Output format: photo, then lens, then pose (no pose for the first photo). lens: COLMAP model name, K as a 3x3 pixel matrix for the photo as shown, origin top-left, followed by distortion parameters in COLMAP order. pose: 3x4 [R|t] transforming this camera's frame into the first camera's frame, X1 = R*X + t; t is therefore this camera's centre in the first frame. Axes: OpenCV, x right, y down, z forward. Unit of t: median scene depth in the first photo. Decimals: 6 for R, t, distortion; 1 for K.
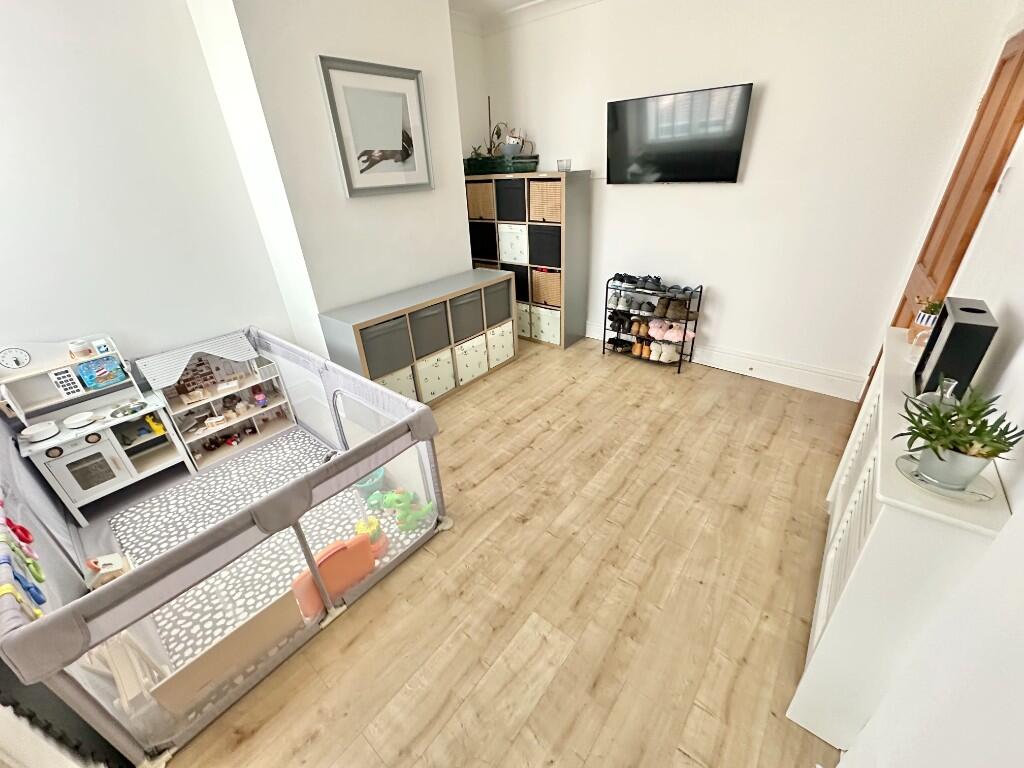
lens RADIAL K [[407.9, 0, 509.2], [0, 407.9, 386.0], [0, 0, 1]] dist [-0.000270, -0.000289]
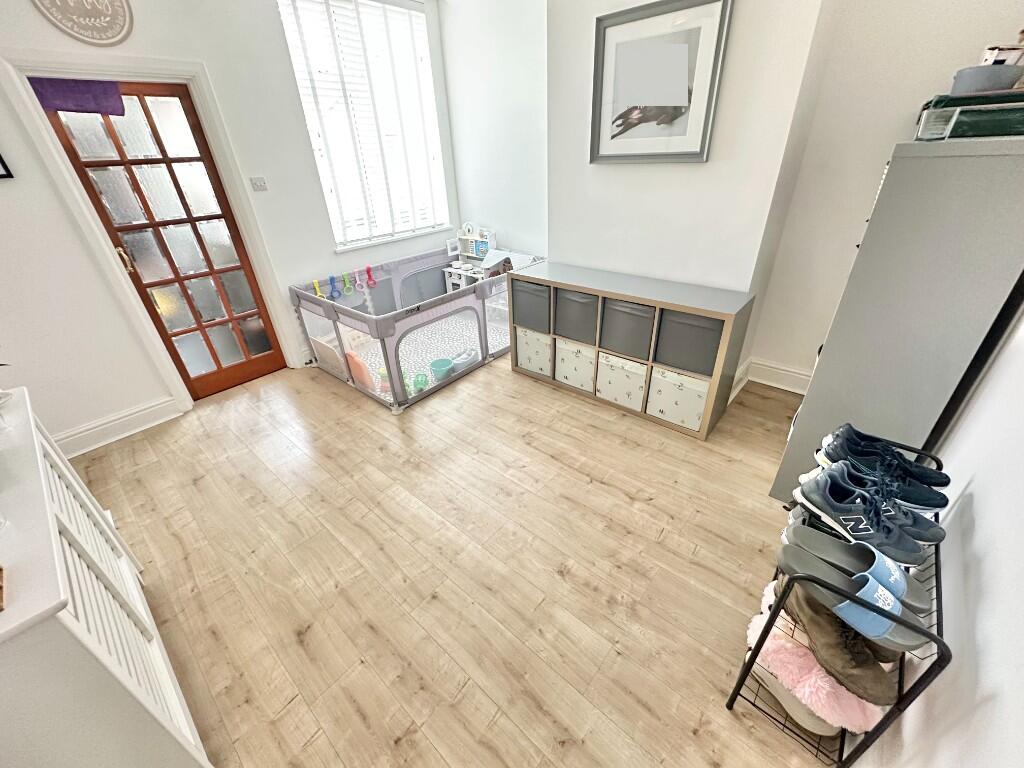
lens RADIAL K [[407.9, 0, 508.3], [0, 407.9, 381.7], [0, 0, 1]] dist [-0.000270, -0.000289]
pose [[-0.028592, 0.534893, -0.844436, 0.752181], [-0.436223, 0.753417, 0.492008, -0.461423], [0.899384, 0.382430, 0.211791, 0.805823]]
